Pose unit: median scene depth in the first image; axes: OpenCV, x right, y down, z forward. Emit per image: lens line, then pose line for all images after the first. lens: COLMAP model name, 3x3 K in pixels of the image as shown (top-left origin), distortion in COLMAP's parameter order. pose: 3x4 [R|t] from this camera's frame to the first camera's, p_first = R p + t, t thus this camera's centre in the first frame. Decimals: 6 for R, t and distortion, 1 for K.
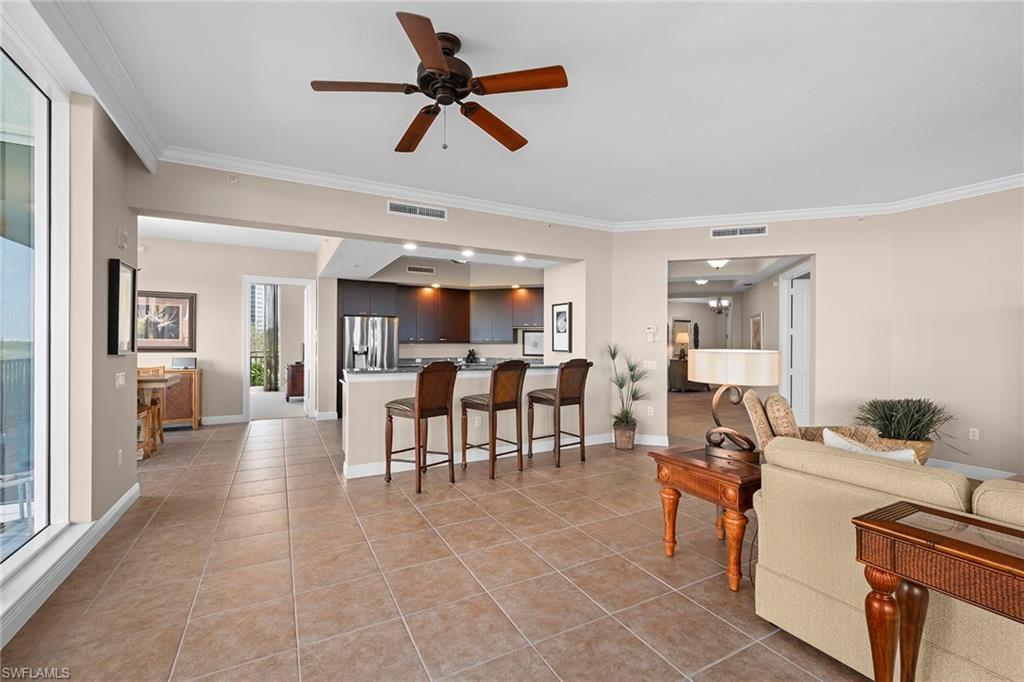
lens RADIAL K [[433.2, 0, 513.5], [0, 433.2, 338.9], [0, 0, 1]] dist [0.001694, 0.000200]
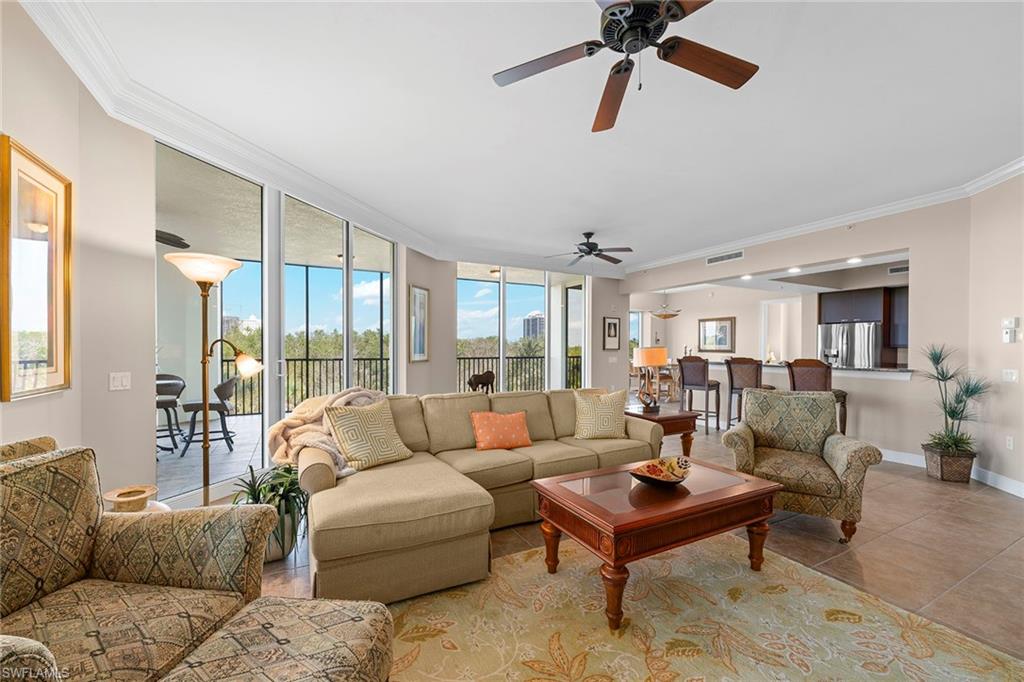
lens RADIAL K [[413.6, 0, 509.7], [0, 413.6, 350.1], [0, 0, 1]] dist [-0.000154, 0.000049]
pose [[-0.003581, 0.002702, -0.999990, 0.849864], [0.000913, 0.999996, 0.002698, 0.015466], [0.999993, -0.000904, -0.003584, 0.175207]]
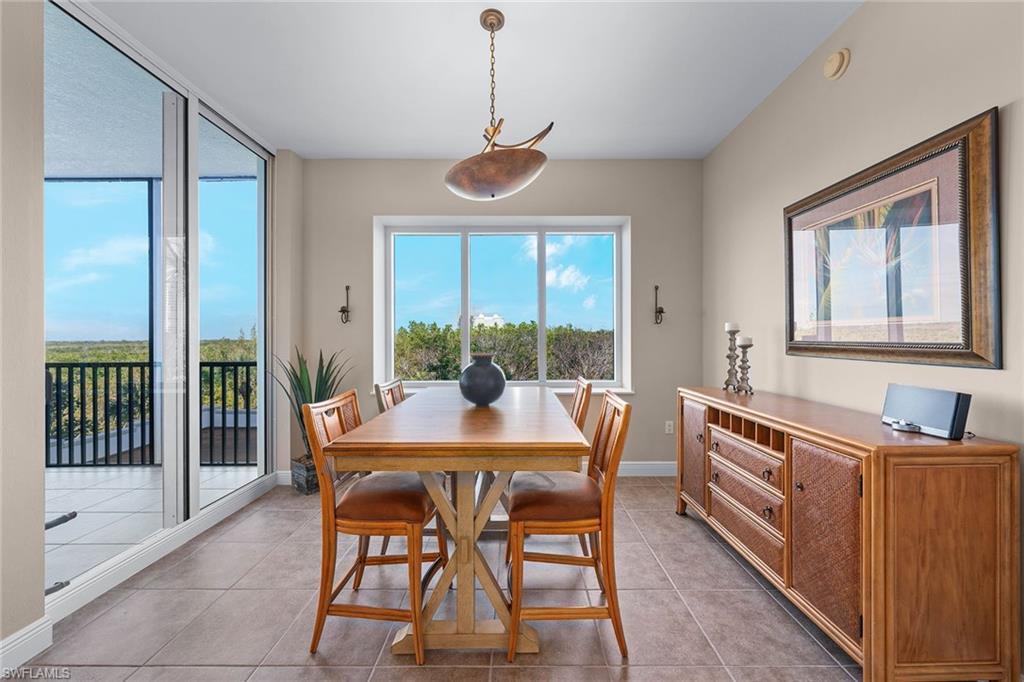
lens RADIAL K [[384.4, 0, 519.4], [0, 384.4, 339.7], [0, 0, 1]] dist [-0.000084, -0.000091]
pose [[-0.474384, -0.002982, -0.880313, -0.460995], [0.005010, 0.999969, -0.006087, 0.016635], [0.880304, -0.007297, -0.474355, 0.916375]]
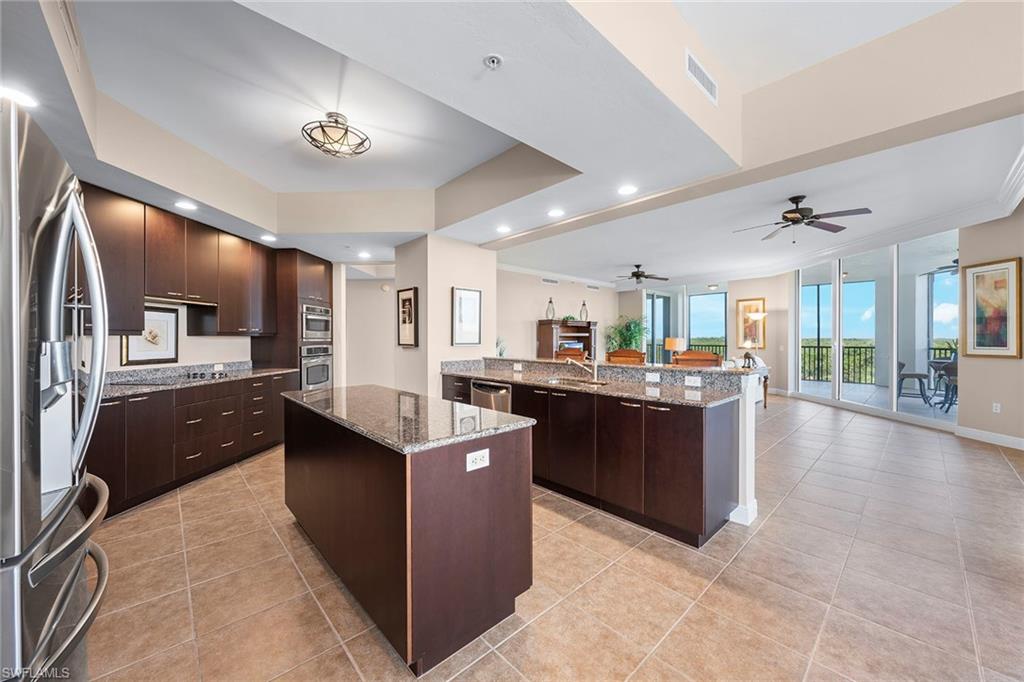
lens RADIAL K [[378.5, 0, 512.2], [0, 378.5, 338.4], [0, 0, 1]] dist [0.000612, 0.000267]
pose [[-0.246600, -0.003408, 0.969111, -0.583063], [-0.005509, 0.999983, 0.002114, 0.014044], [-0.969102, -0.004818, -0.246614, 1.004542]]
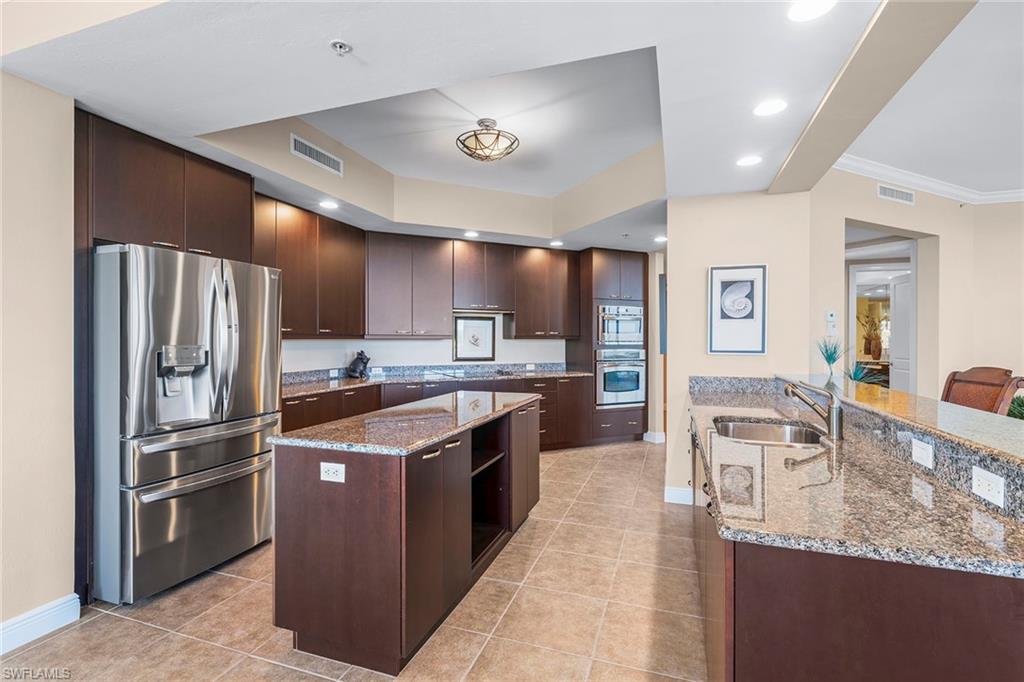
lens RADIAL K [[467.9, 0, 512.0], [0, 467.9, 341.0], [0, 0, 1]] dist [-0.001476, -0.000527]
pose [[0.739605, -0.003943, 0.673030, -0.457819], [-0.003844, 0.999942, 0.010083, 0.008846], [-0.673030, -0.010044, 0.739547, 0.688929]]
